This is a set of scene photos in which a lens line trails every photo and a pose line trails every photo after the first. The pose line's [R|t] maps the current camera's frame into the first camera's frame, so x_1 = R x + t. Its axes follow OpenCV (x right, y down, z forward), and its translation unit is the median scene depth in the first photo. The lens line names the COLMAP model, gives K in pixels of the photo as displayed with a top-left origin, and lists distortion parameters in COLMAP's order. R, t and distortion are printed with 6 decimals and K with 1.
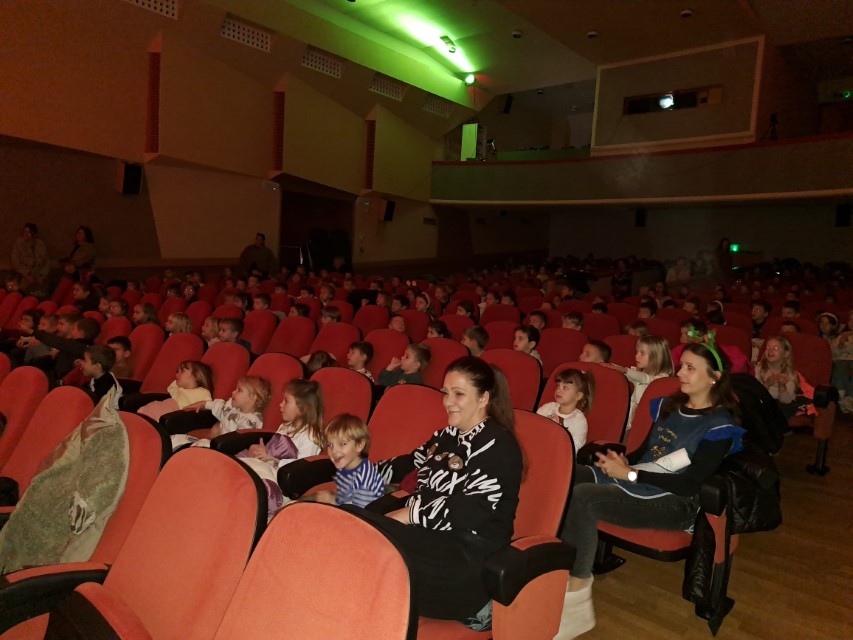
lens RADIAL K [[608.1, 0, 435.0], [0, 608.1, 323.0], [0, 0, 1]] dist [0.056420, -0.063113]
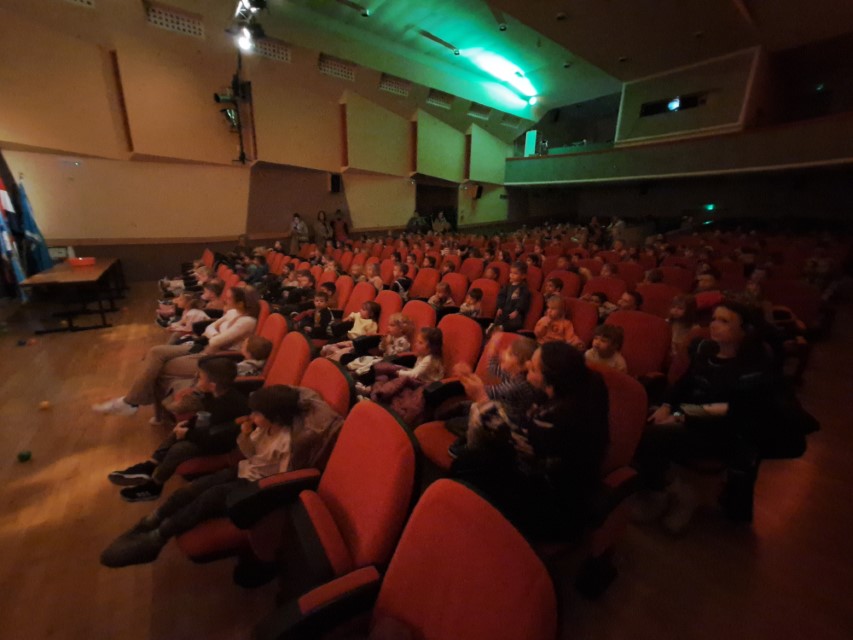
lens RADIAL K [[336.9, 0, 430.0], [0, 336.9, 319.1], [0, 0, 1]] dist [-0.011318, -0.001053]
pose [[0.978640, 0.024242, -0.204148, -0.013495], [0.013925, 0.982926, 0.183473, -0.017844], [0.205110, -0.182397, 0.961593, 0.040905]]
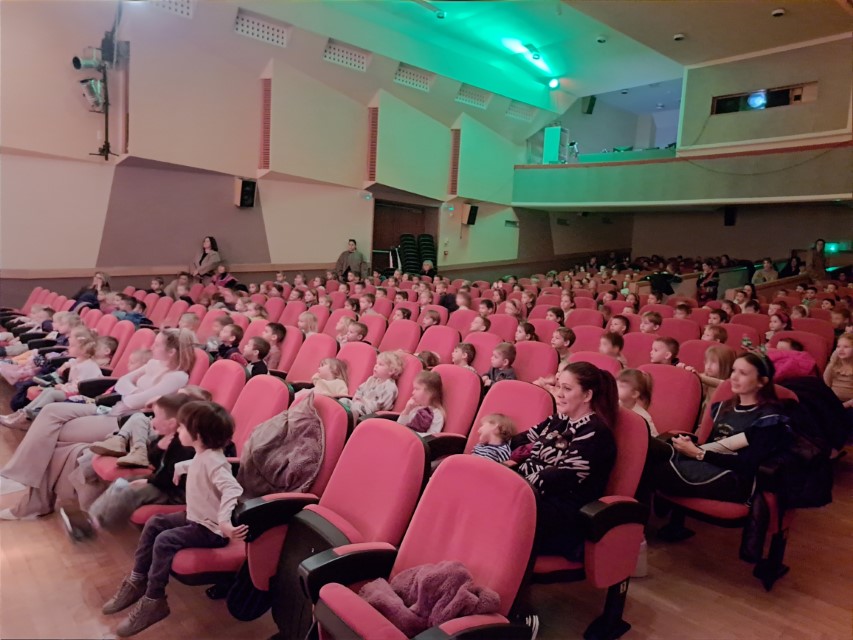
lens RADIAL K [[608.1, 0, 426.3], [0, 608.1, 326.8], [0, 0, 1]] dist [0.056420, -0.063113]
pose [[0.990633, 0.010128, -0.136178, -0.011236], [-0.008528, 0.999888, 0.012324, -0.005423], [0.136288, -0.011047, 0.990608, -0.055592]]
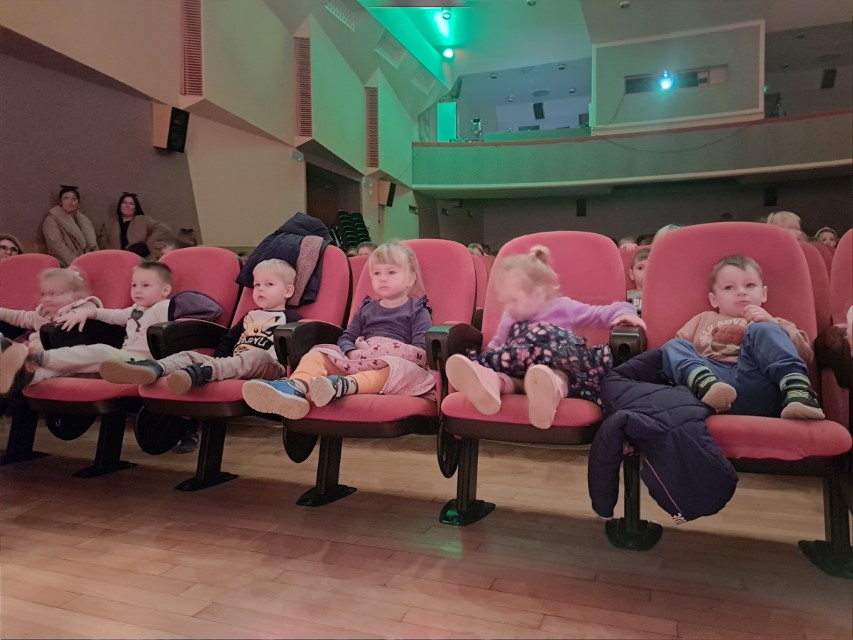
lens RADIAL K [[608.1, 0, 432.7], [0, 608.1, 315.7], [0, 0, 1]] dist [0.056420, -0.063113]
pose [[0.936295, -0.077213, 0.342622, -0.390404], [0.090834, 0.995580, -0.023864, 0.015862], [-0.339265, 0.053466, 0.939170, 0.211679]]
